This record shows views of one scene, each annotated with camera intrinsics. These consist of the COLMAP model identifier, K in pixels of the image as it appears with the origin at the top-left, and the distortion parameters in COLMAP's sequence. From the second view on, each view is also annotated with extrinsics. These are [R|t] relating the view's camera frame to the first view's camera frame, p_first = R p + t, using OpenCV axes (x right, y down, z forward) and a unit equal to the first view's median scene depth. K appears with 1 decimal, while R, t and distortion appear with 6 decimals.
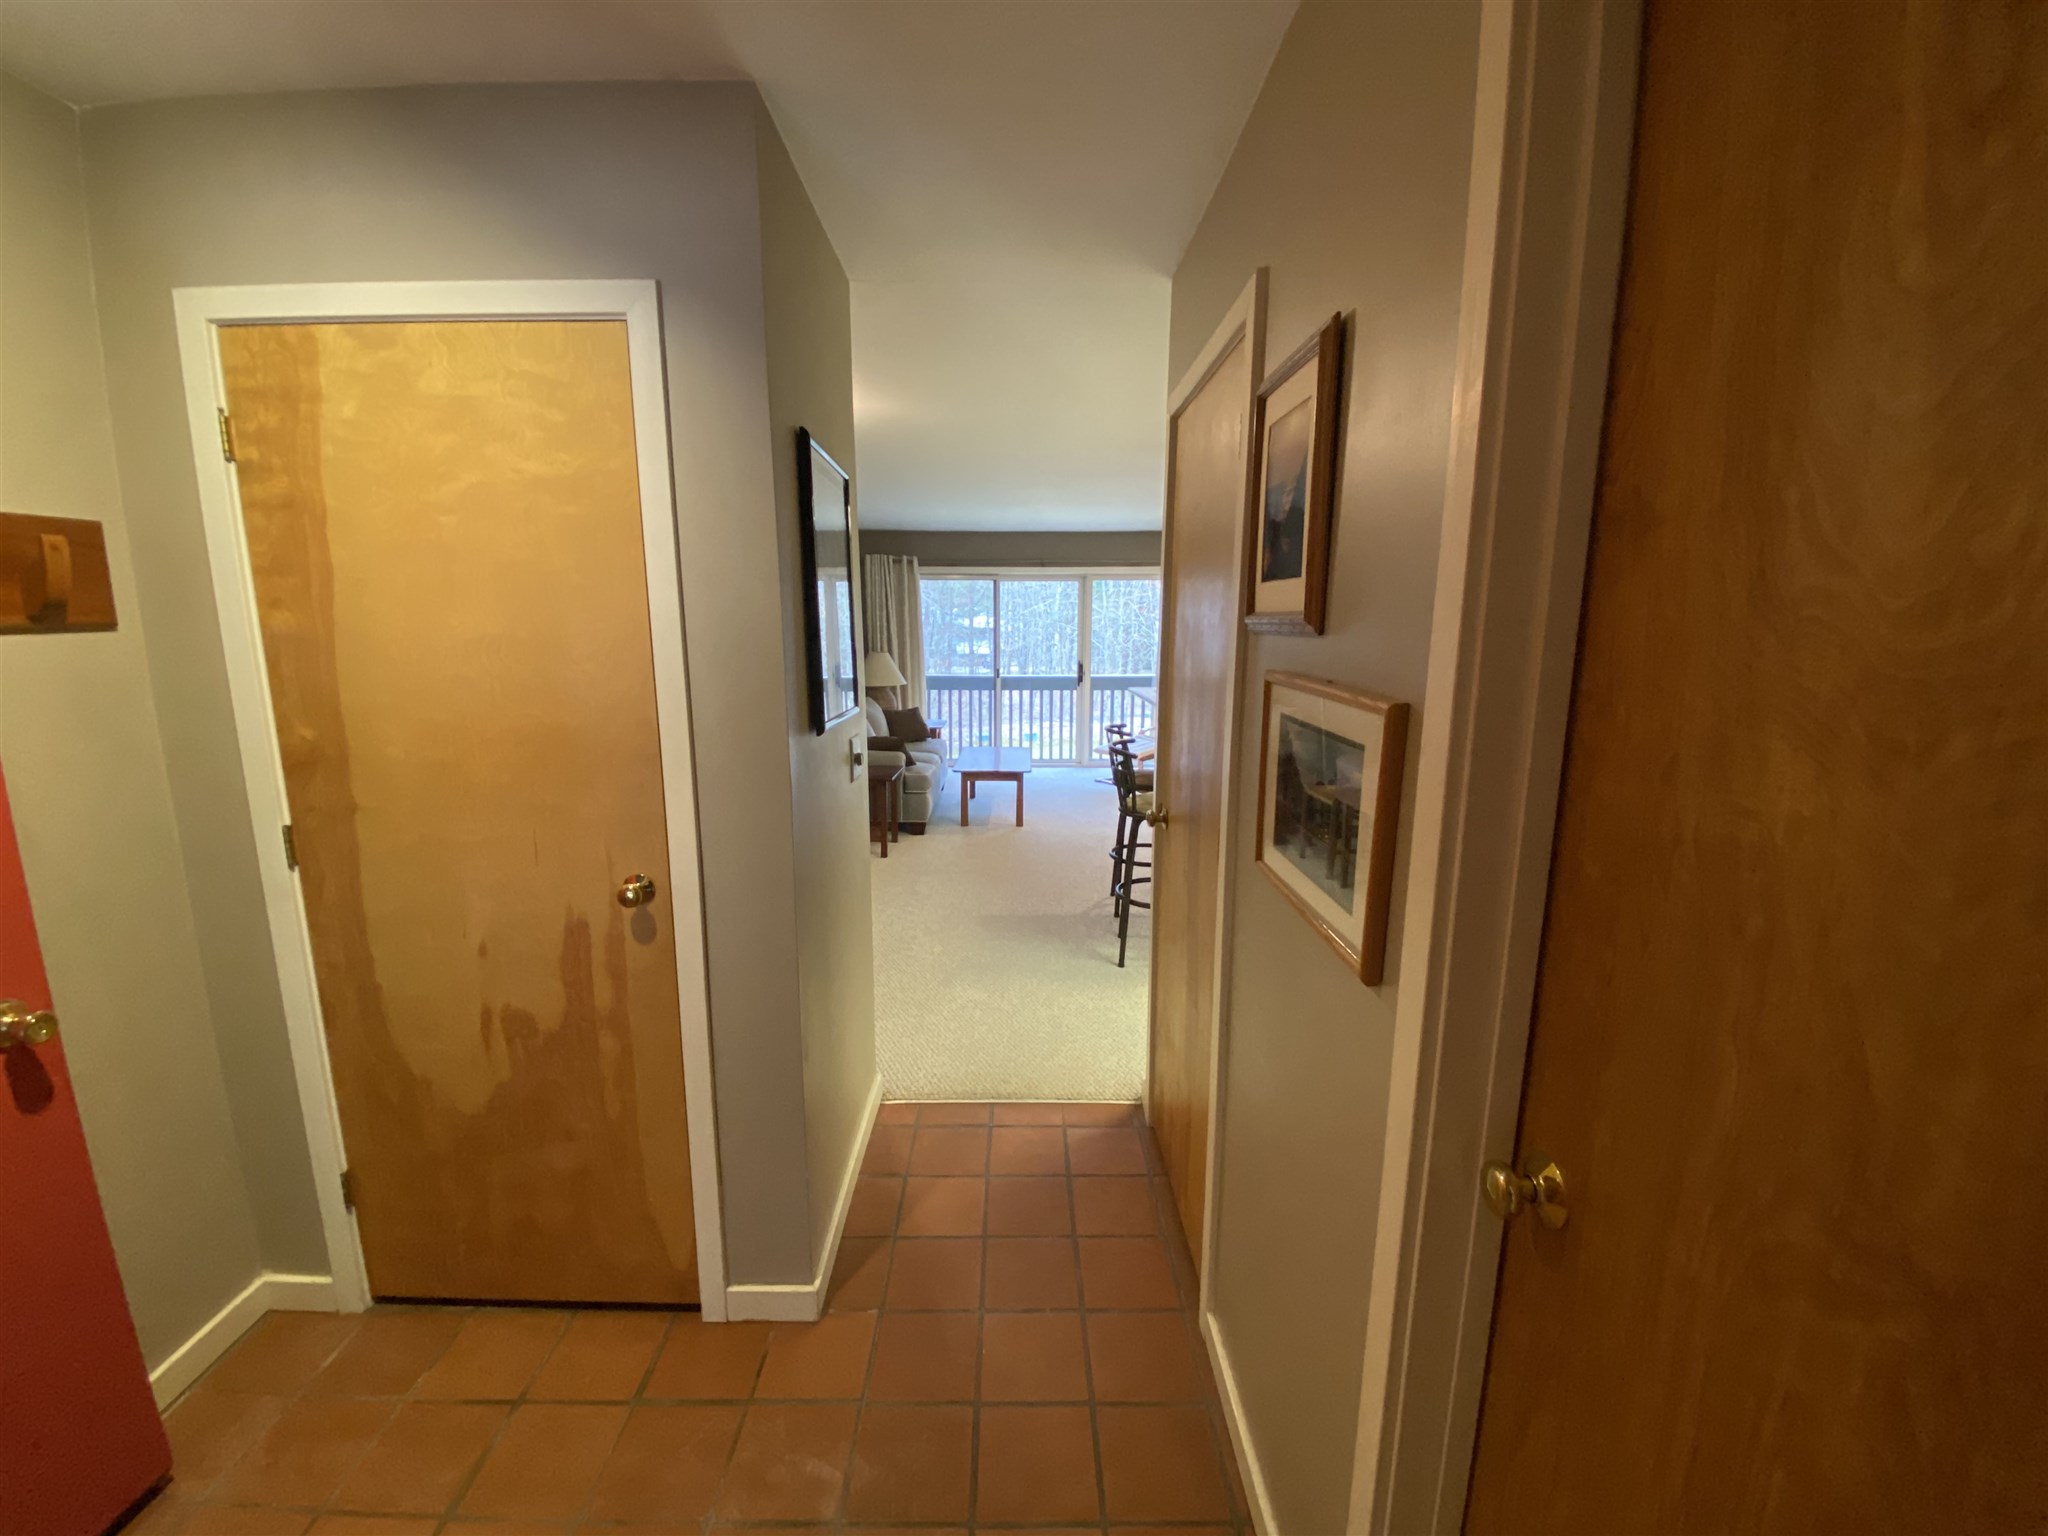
lens RADIAL K [[814.3, 0, 1032.8], [0, 814.3, 783.2], [0, 0, 1]] dist [-0.000181, -0.008767]
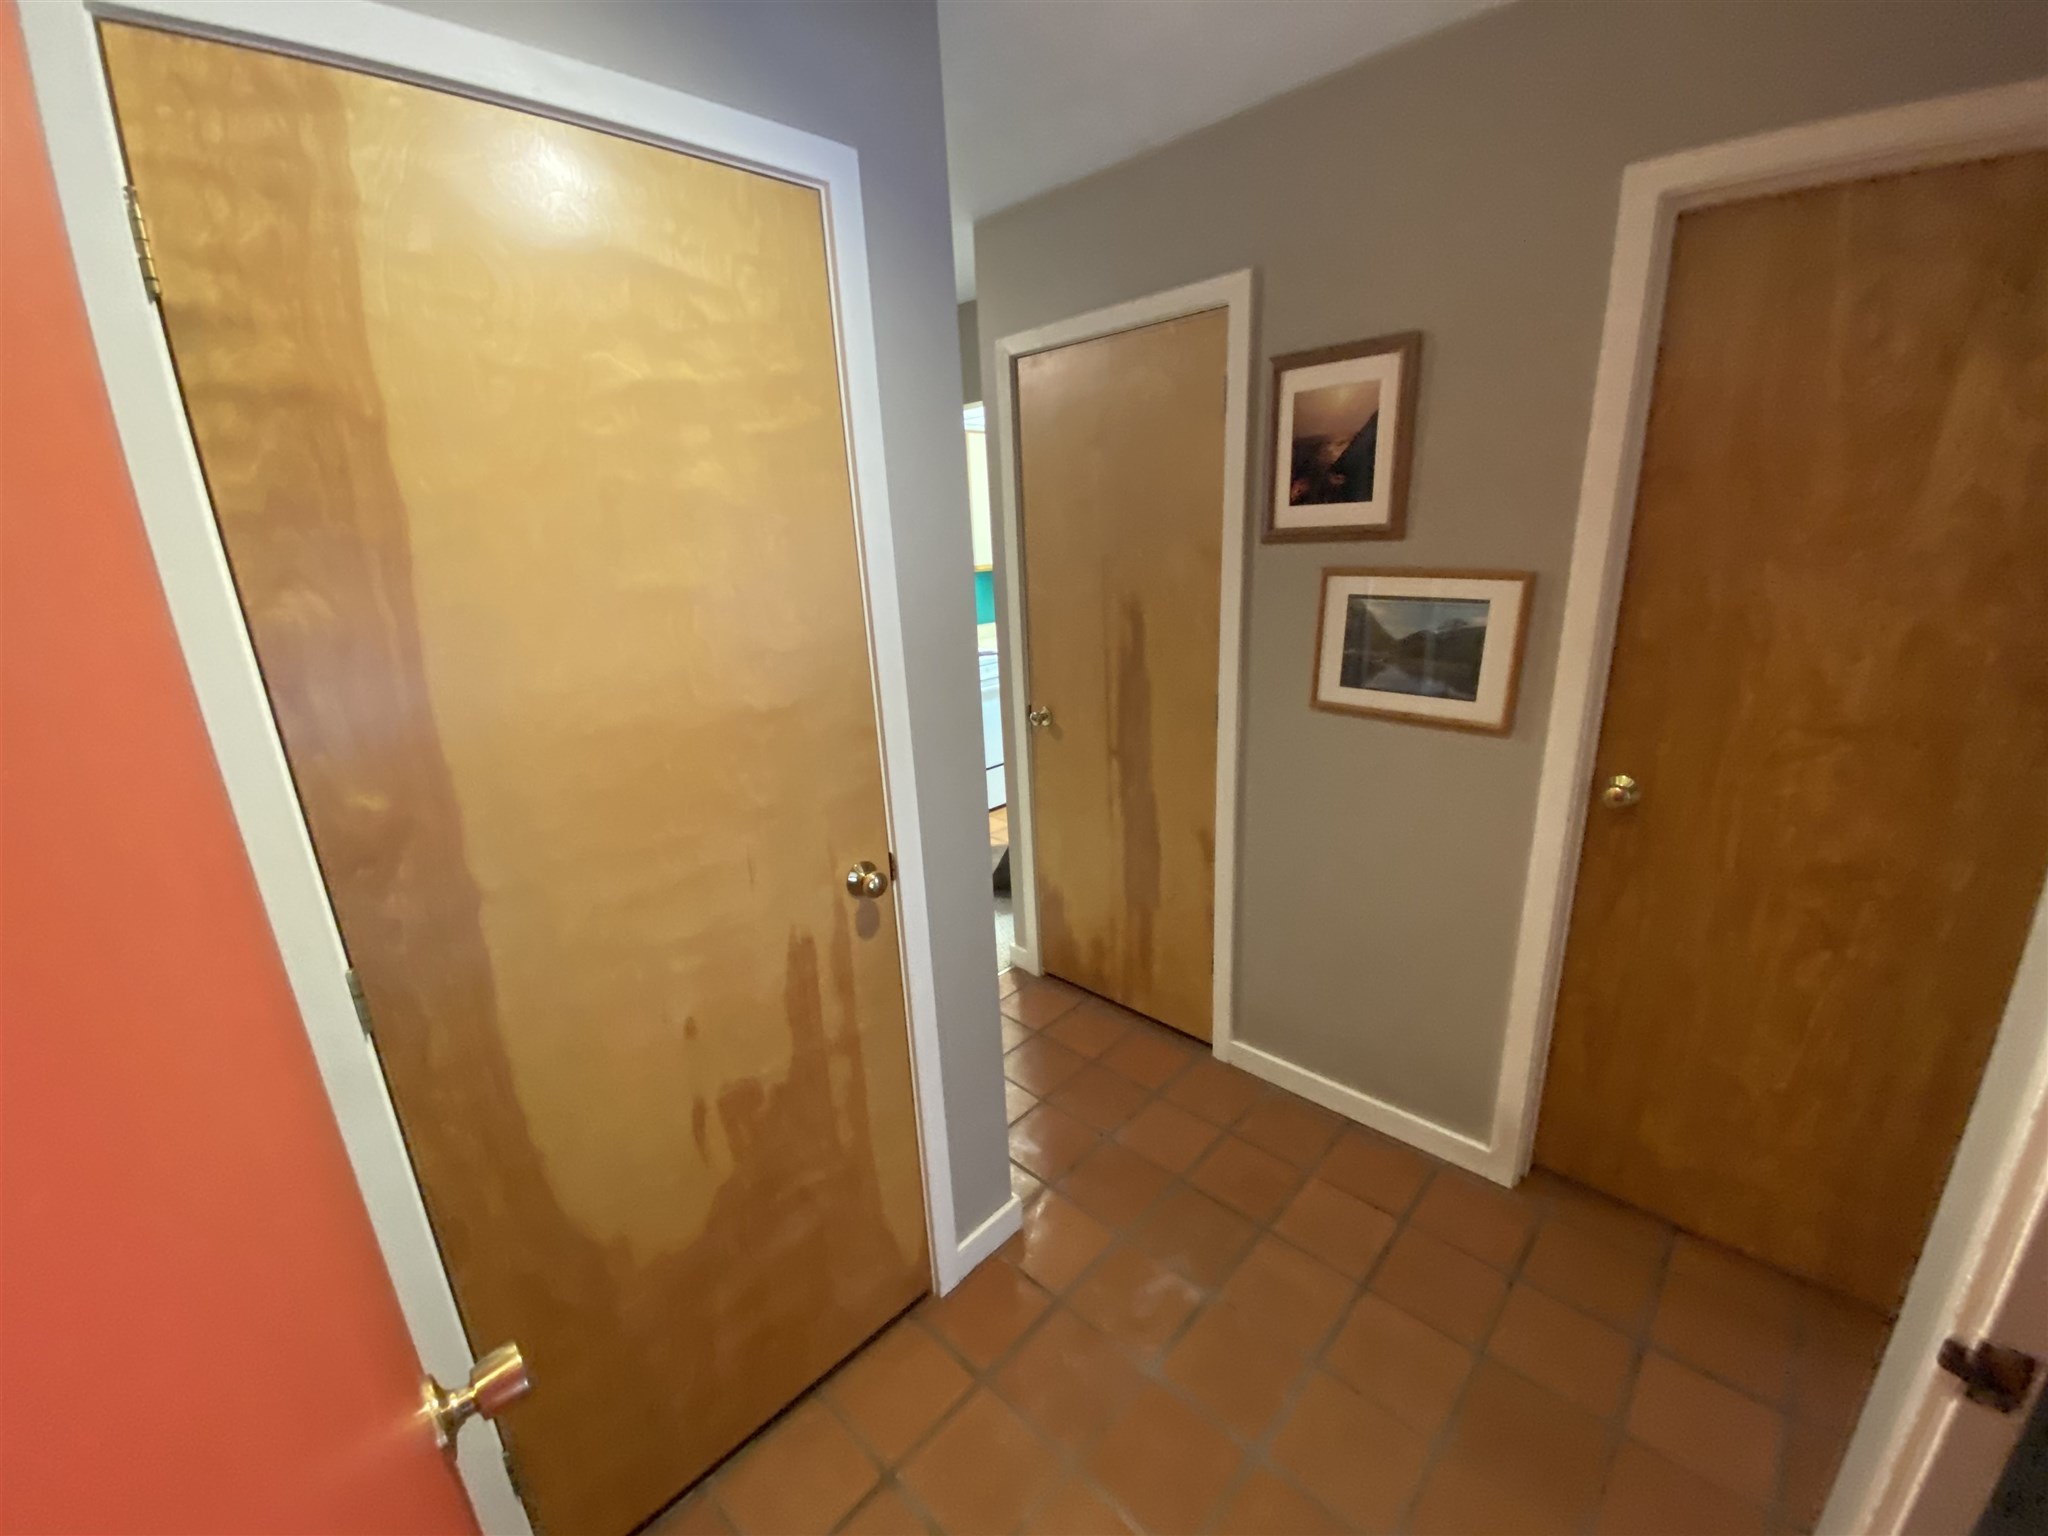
lens RADIAL K [[814.3, 0, 1018.8], [0, 814.3, 772.9], [0, 0, 1]] dist [-0.000181, -0.008767]
pose [[0.704270, -0.241153, 0.667719, -0.931673], [0.183641, 0.970410, 0.156779, -0.085979], [-0.685770, 0.012206, 0.727716, 0.252642]]
